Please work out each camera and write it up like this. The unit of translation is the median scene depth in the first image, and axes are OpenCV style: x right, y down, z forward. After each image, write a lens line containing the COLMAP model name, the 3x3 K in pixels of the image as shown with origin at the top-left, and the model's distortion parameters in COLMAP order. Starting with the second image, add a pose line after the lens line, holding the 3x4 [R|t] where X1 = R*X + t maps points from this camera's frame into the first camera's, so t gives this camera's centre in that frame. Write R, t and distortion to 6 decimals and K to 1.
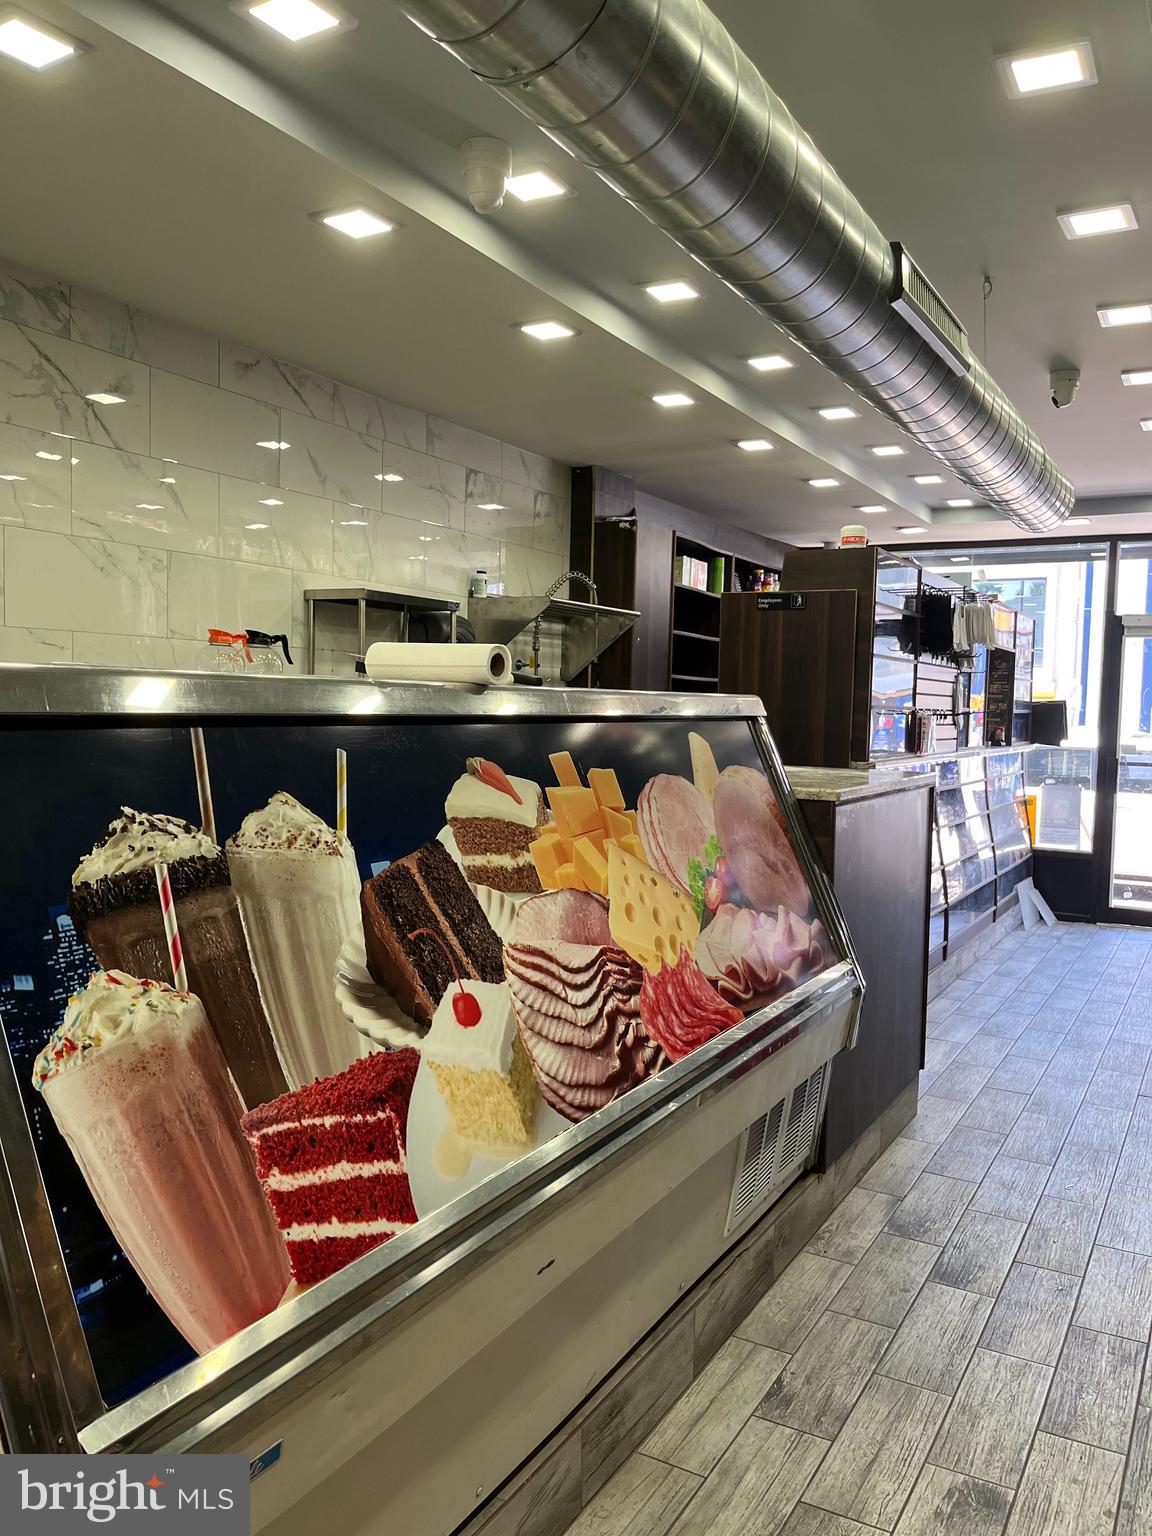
lens RADIAL K [[1172.6, 0, 577.6], [0, 1172.6, 778.6], [0, 0, 1]] dist [0.033586, -0.039811]
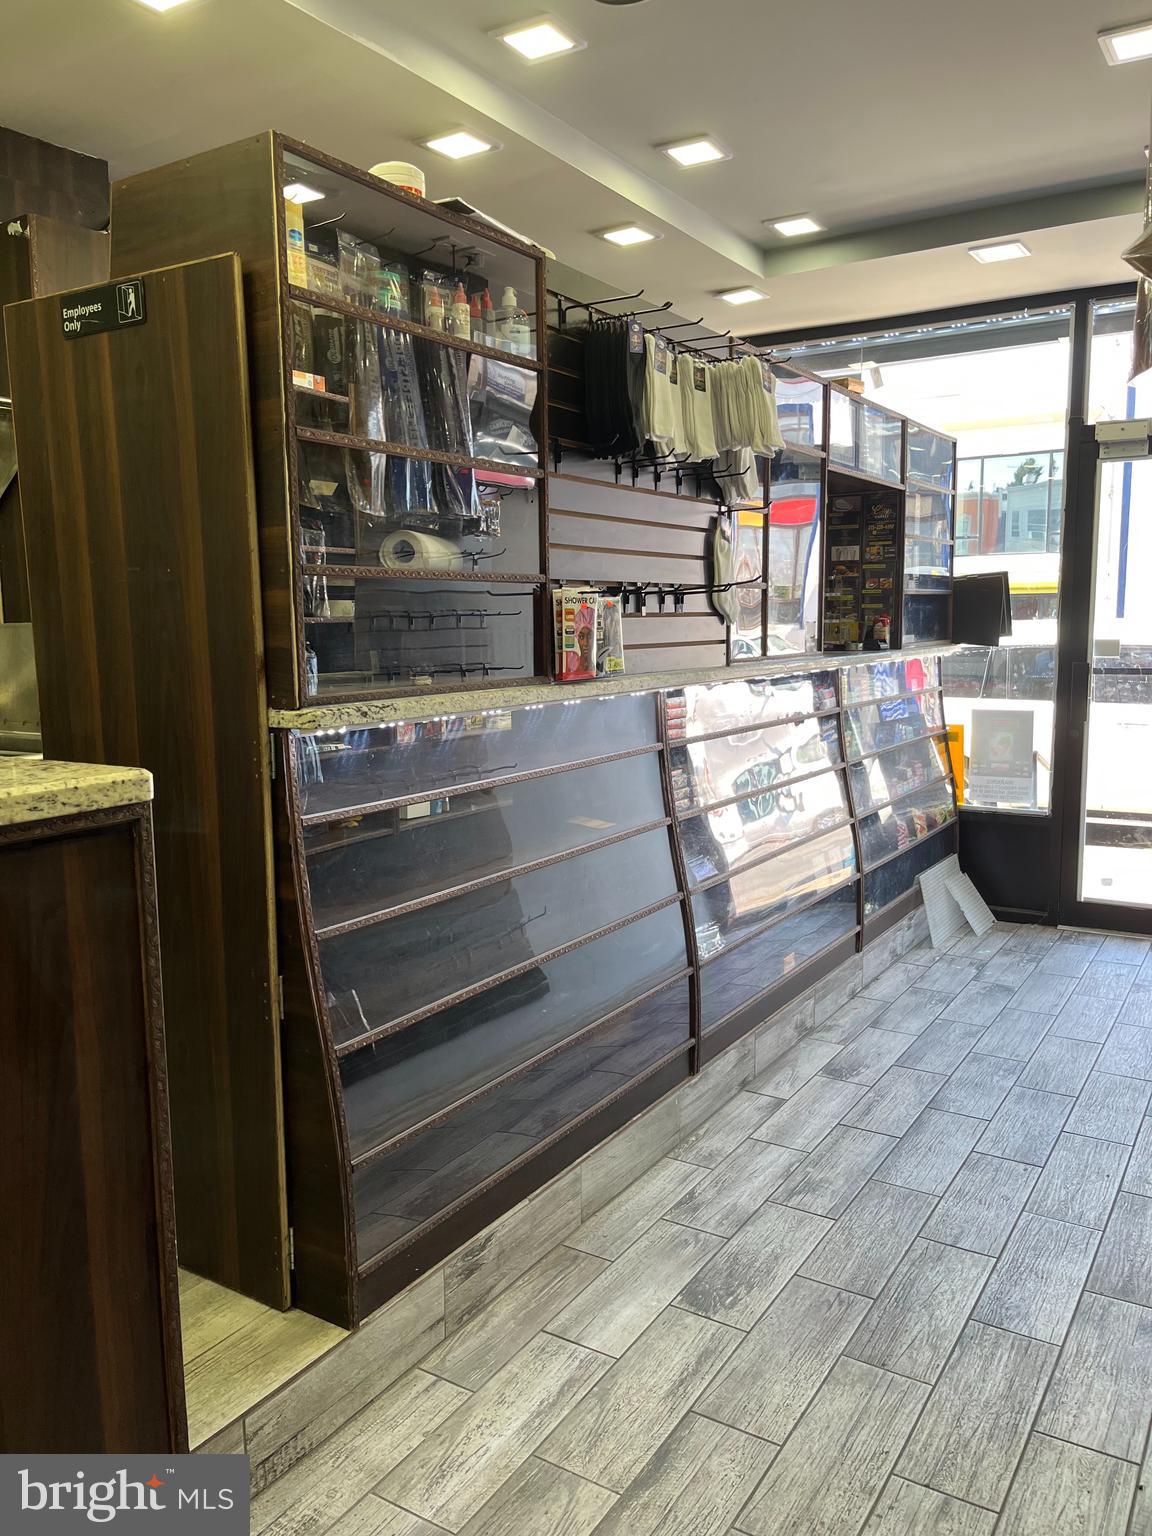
lens RADIAL K [[1172.6, 0, 579.5], [0, 1172.6, 767.7], [0, 0, 1]] dist [0.033586, -0.039811]
pose [[0.998726, -0.028997, -0.041291, 0.104047], [0.031591, 0.997473, 0.063629, -0.004913], [0.039341, -0.064853, 0.997119, 0.179083]]
